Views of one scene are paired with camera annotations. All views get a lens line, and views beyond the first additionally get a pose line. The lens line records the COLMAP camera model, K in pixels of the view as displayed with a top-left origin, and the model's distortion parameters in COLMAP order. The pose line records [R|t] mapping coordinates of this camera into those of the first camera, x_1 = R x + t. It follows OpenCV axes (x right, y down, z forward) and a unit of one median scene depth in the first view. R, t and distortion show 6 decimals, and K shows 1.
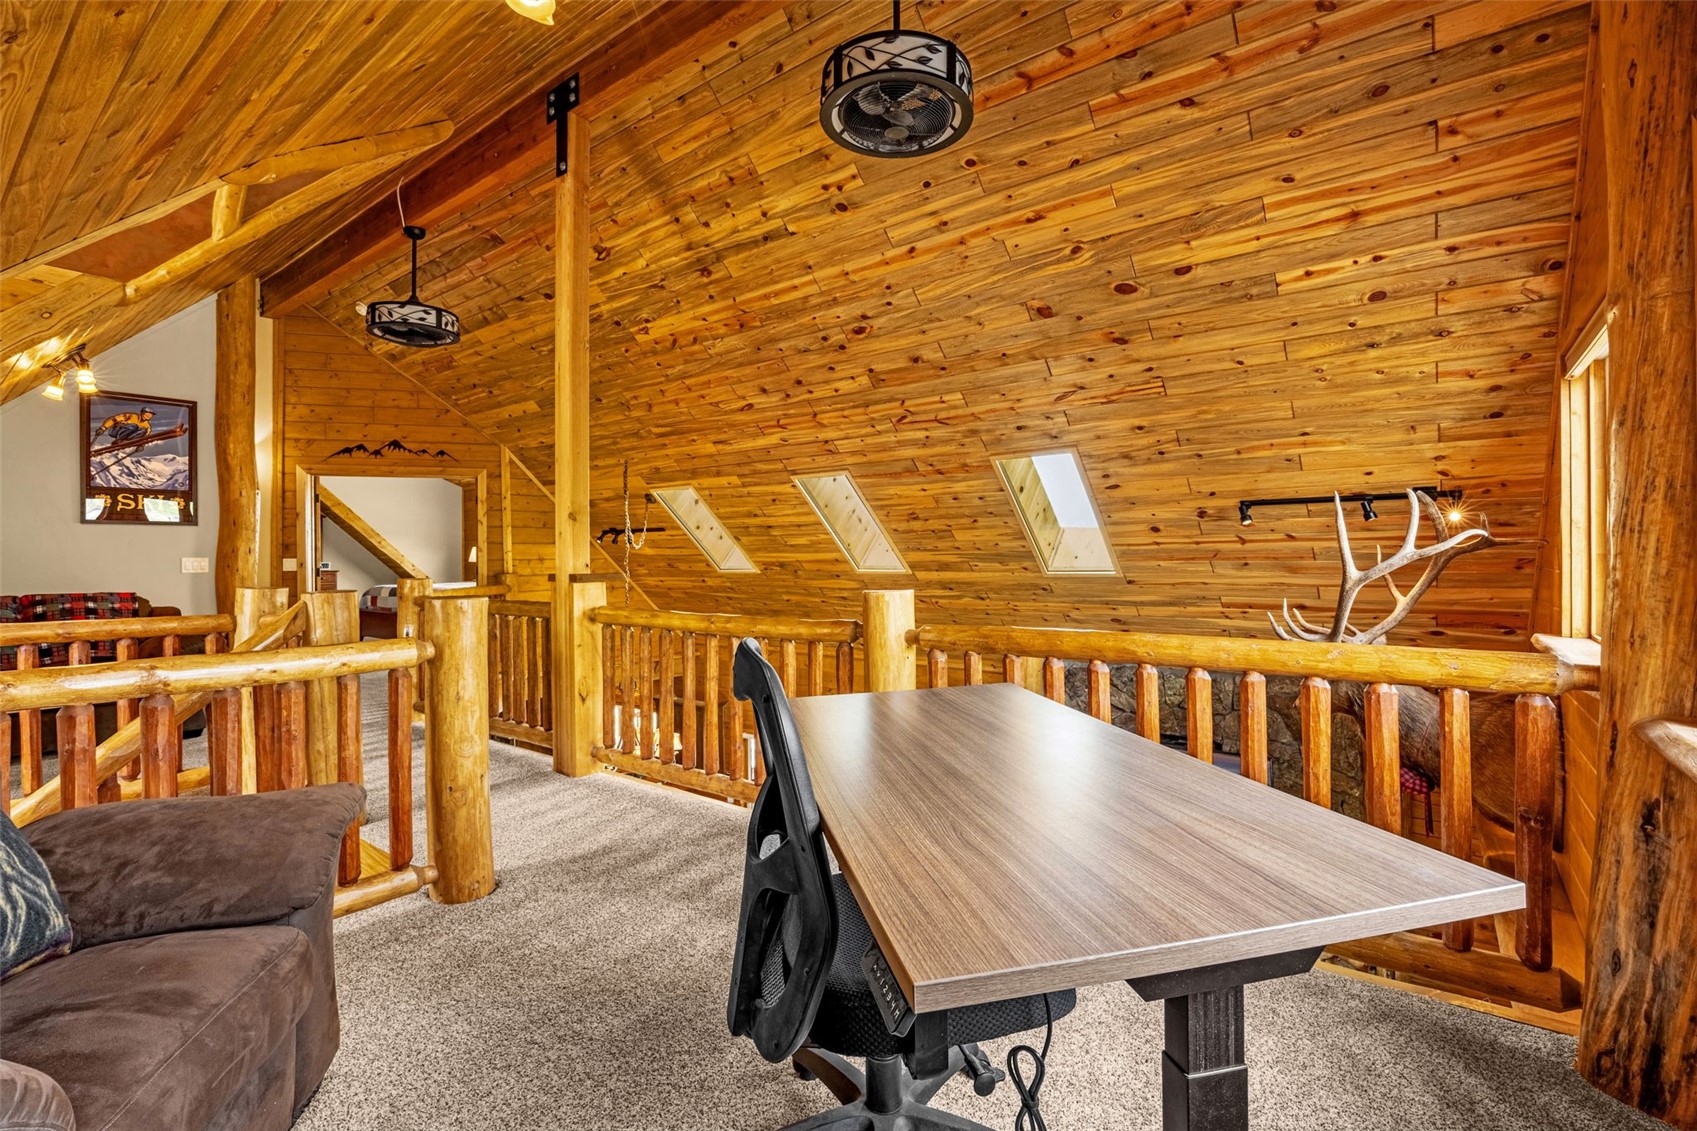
lens RADIAL K [[762.7, 0, 858.0], [0, 762.7, 563.6], [0, 0, 1]] dist [-0.013790, 0.000103]
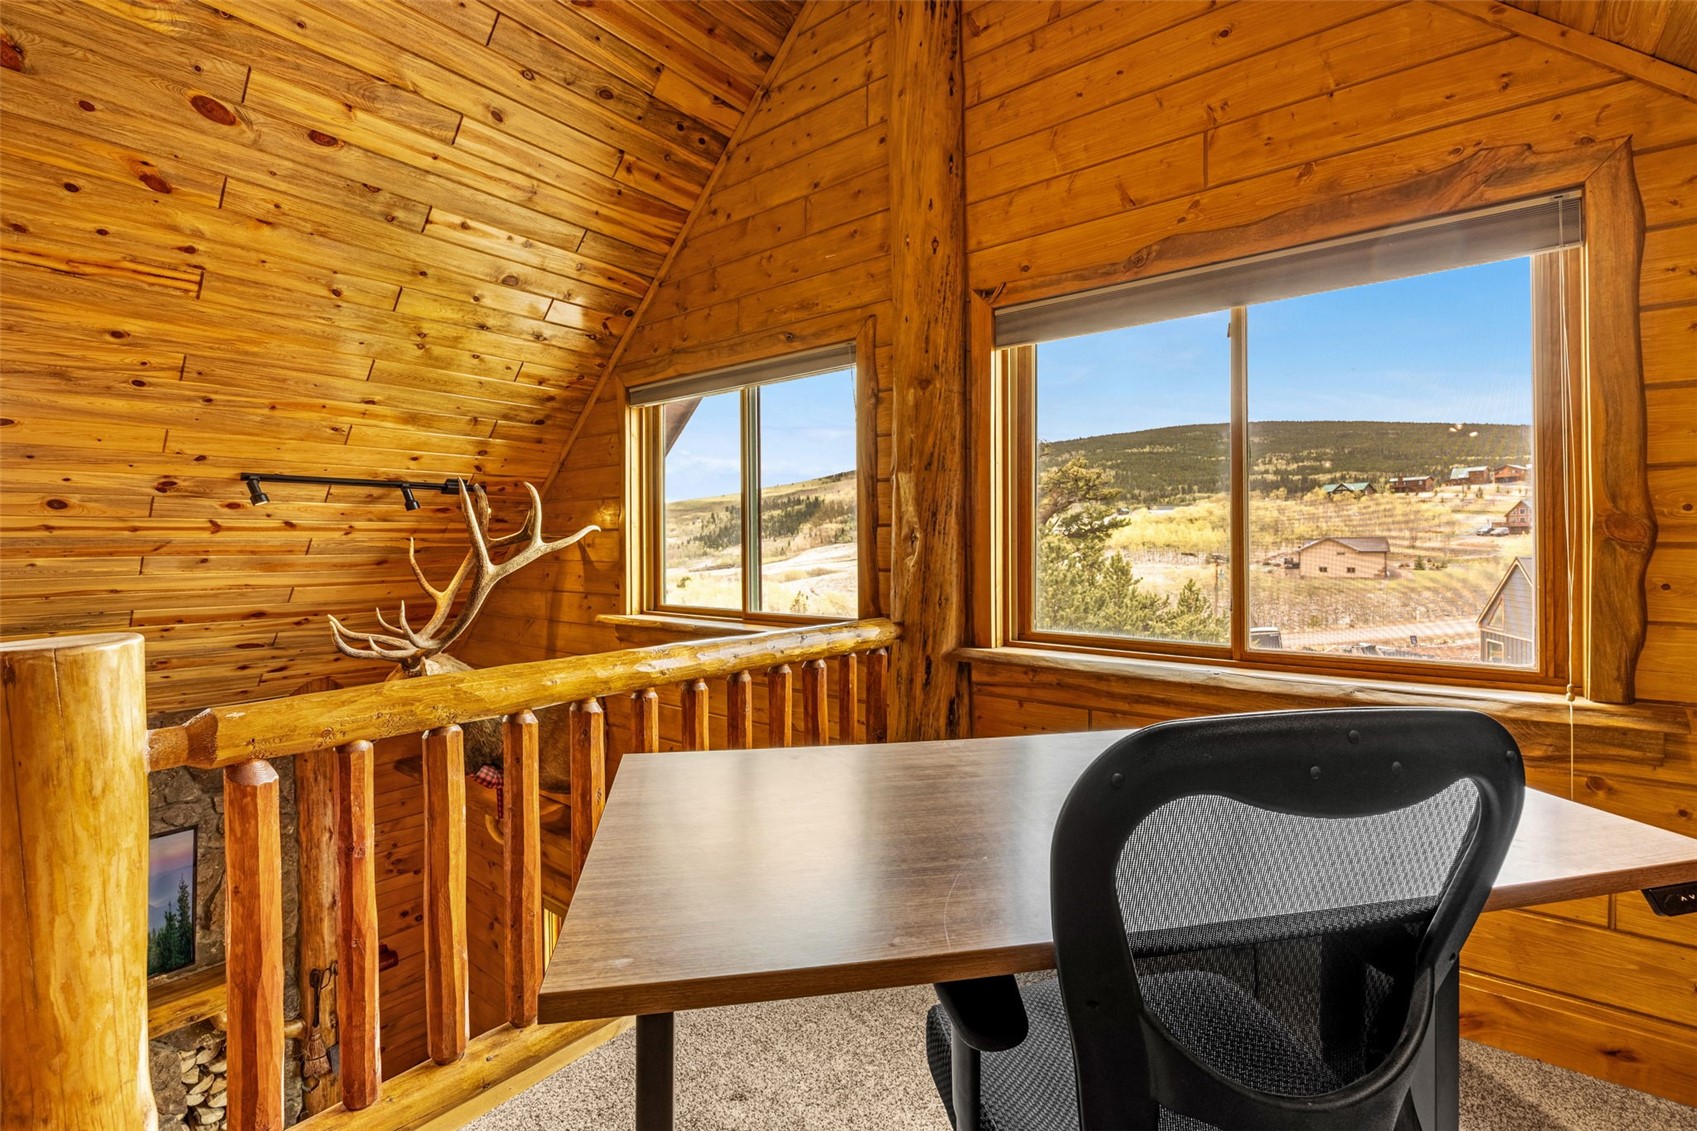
lens RADIAL K [[762.7, 0, 858.0], [0, 762.7, 547.8], [0, 0, 1]] dist [-0.013790, 0.000103]
pose [[0.011626, 0.002479, 0.999929, -0.262296], [0.010485, 0.999942, -0.002601, -0.004227], [-0.999877, 0.010514, 0.011599, 0.516268]]
